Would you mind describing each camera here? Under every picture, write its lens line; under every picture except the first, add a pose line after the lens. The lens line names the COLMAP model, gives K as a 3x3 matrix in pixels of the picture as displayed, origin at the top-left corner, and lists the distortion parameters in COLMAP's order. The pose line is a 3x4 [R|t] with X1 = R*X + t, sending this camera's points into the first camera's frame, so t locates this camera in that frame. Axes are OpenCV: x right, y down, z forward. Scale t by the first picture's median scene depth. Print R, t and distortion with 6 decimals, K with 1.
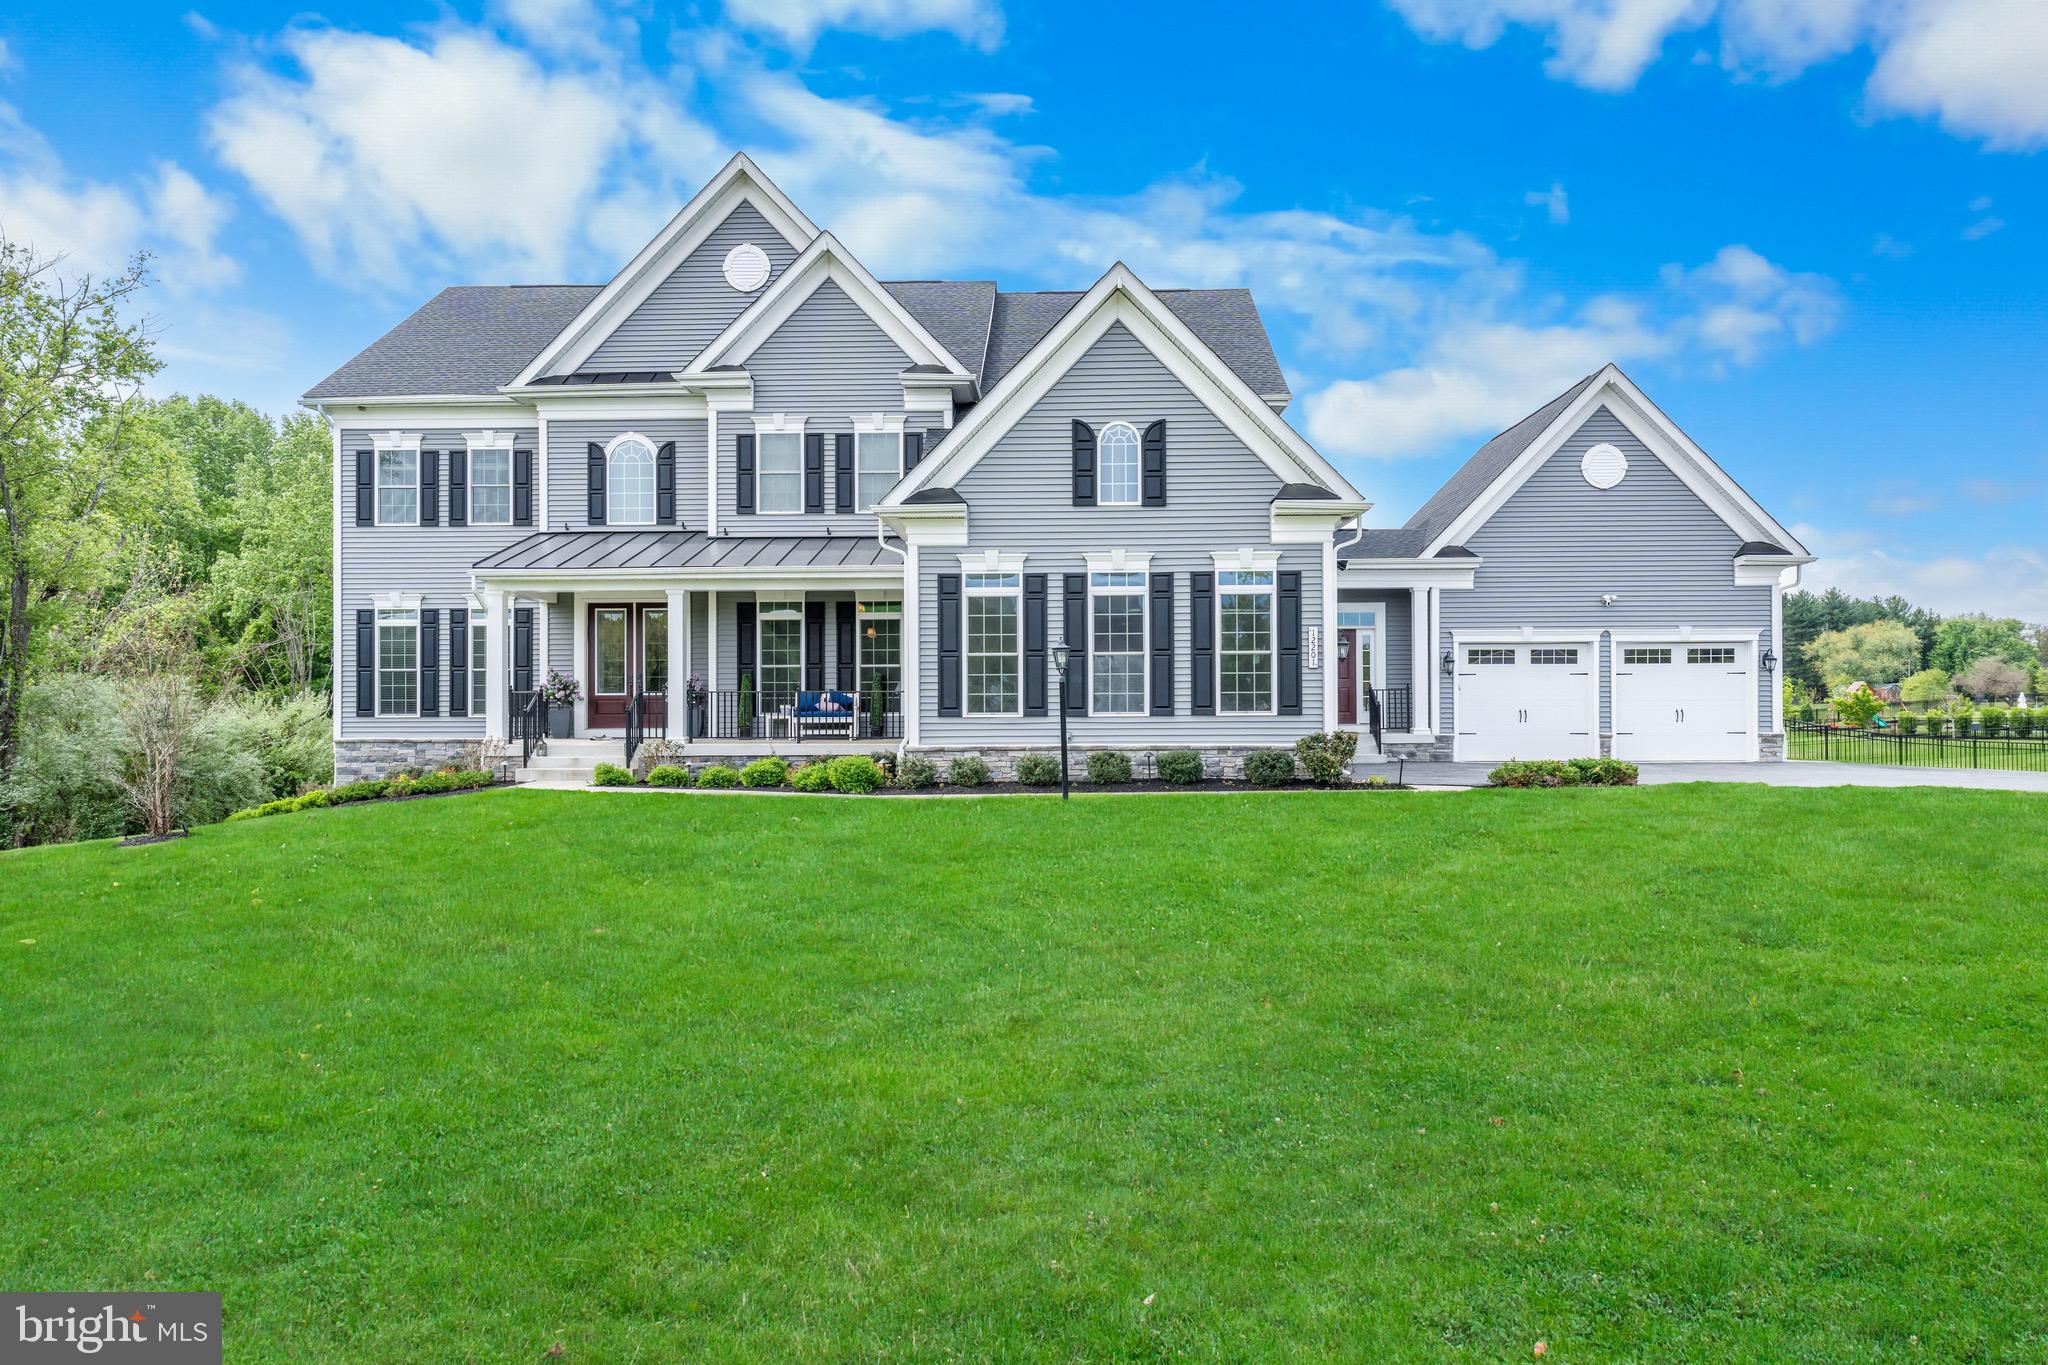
lens RADIAL K [[1341.6, 0, 1018.1], [0, 1341.6, 701.1], [0, 0, 1]] dist [-0.004335, -0.003651]
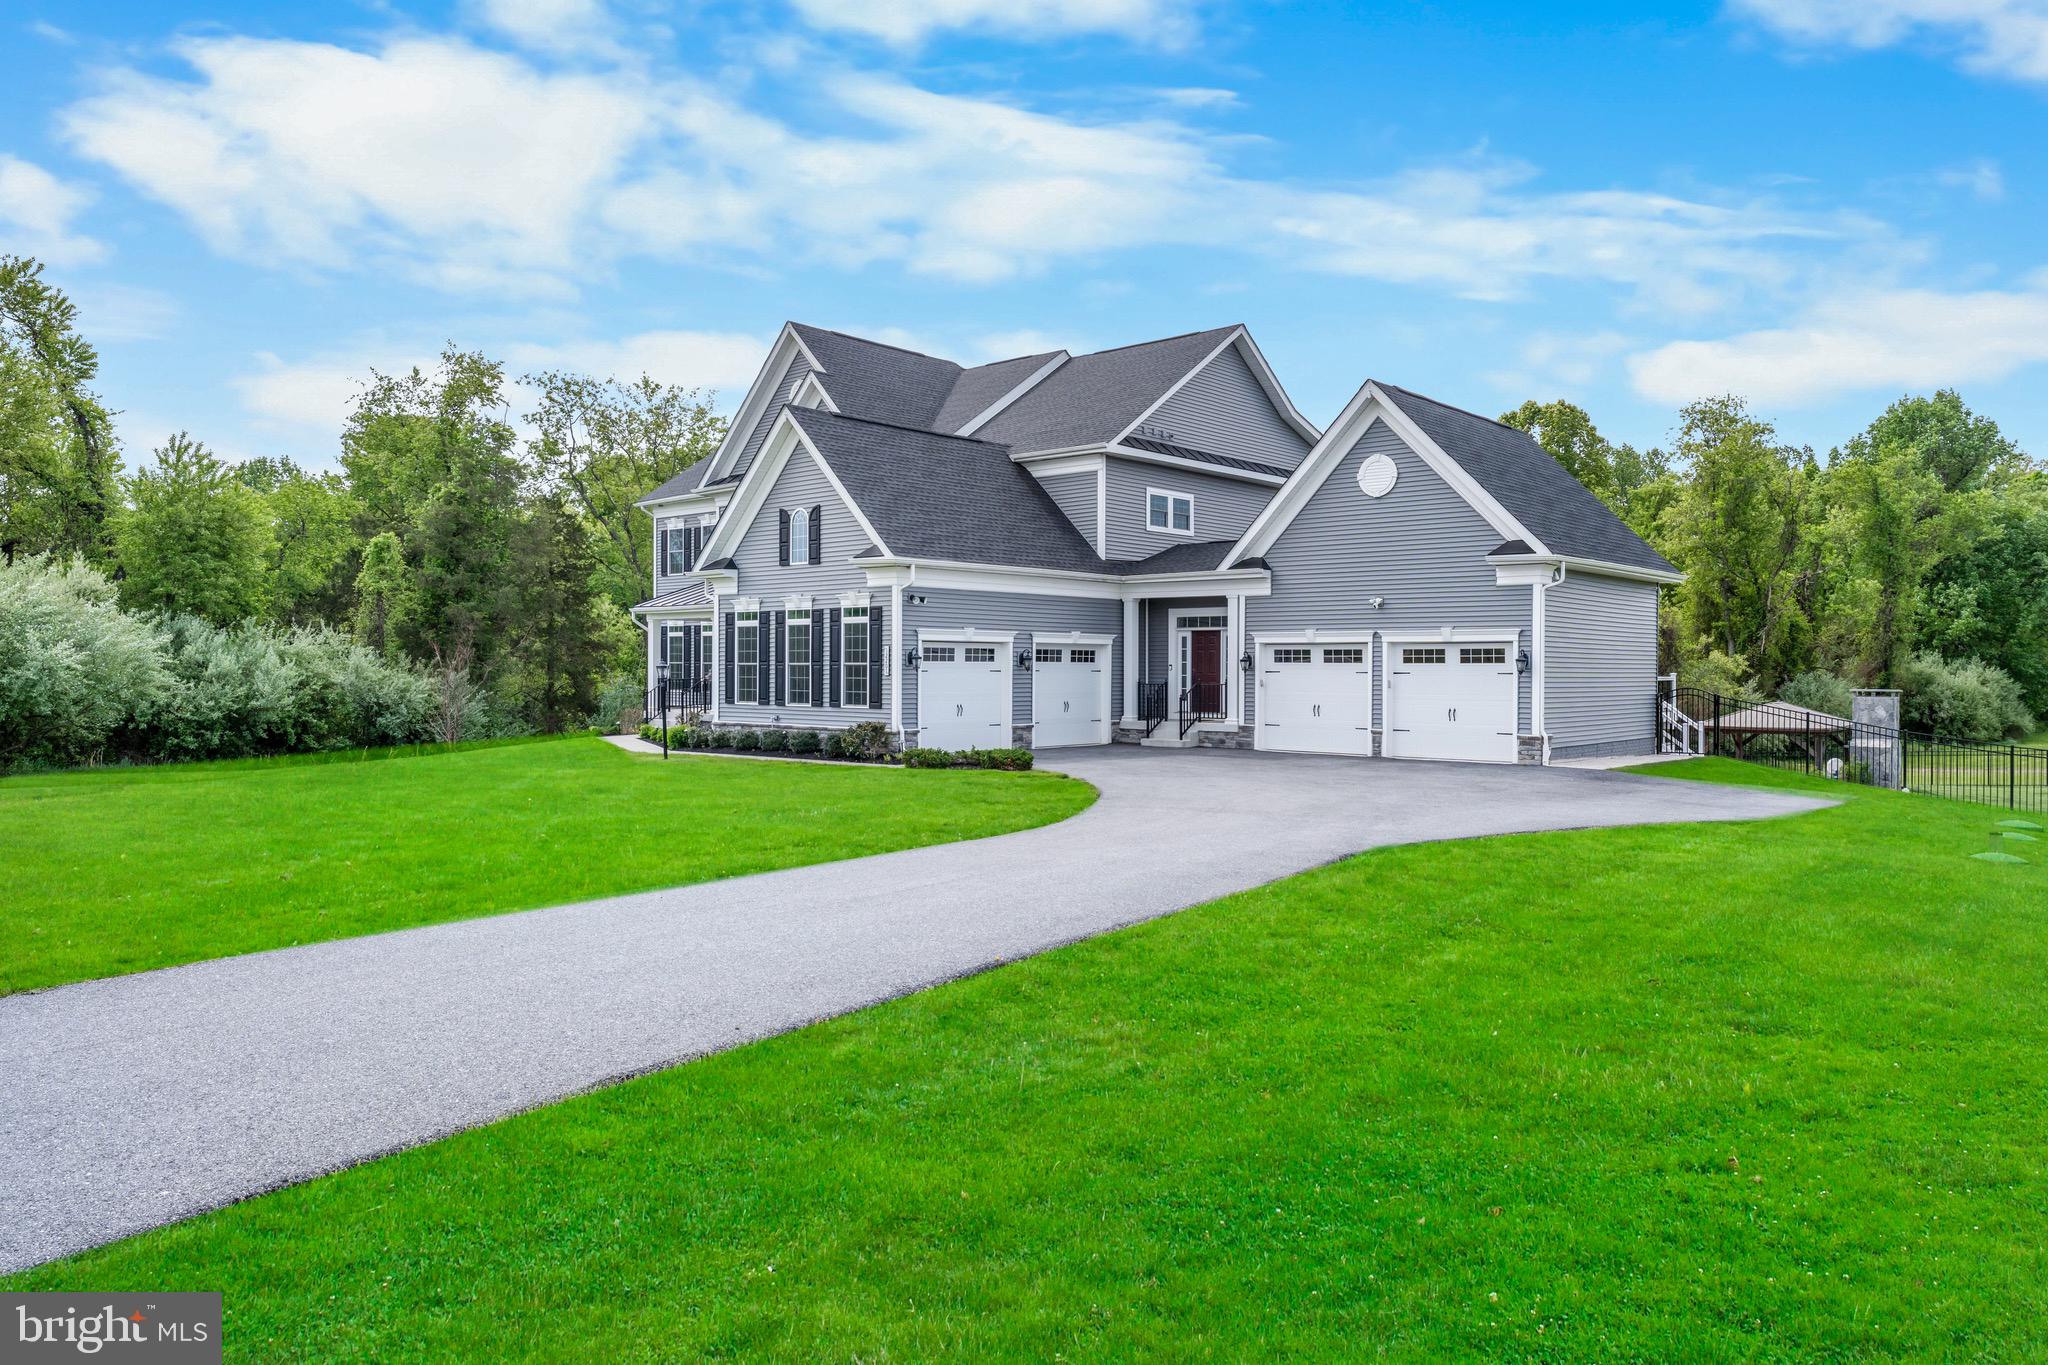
lens RADIAL K [[1359.9, 0, 1027.6], [0, 1359.9, 666.1], [0, 0, 1]] dist [0.004636, 0.006915]
pose [[0.763210, 0.006715, -0.646115, 0.967409], [-0.001747, 0.999964, 0.008329, -0.035957], [0.646148, -0.005228, 0.763194, 0.009684]]
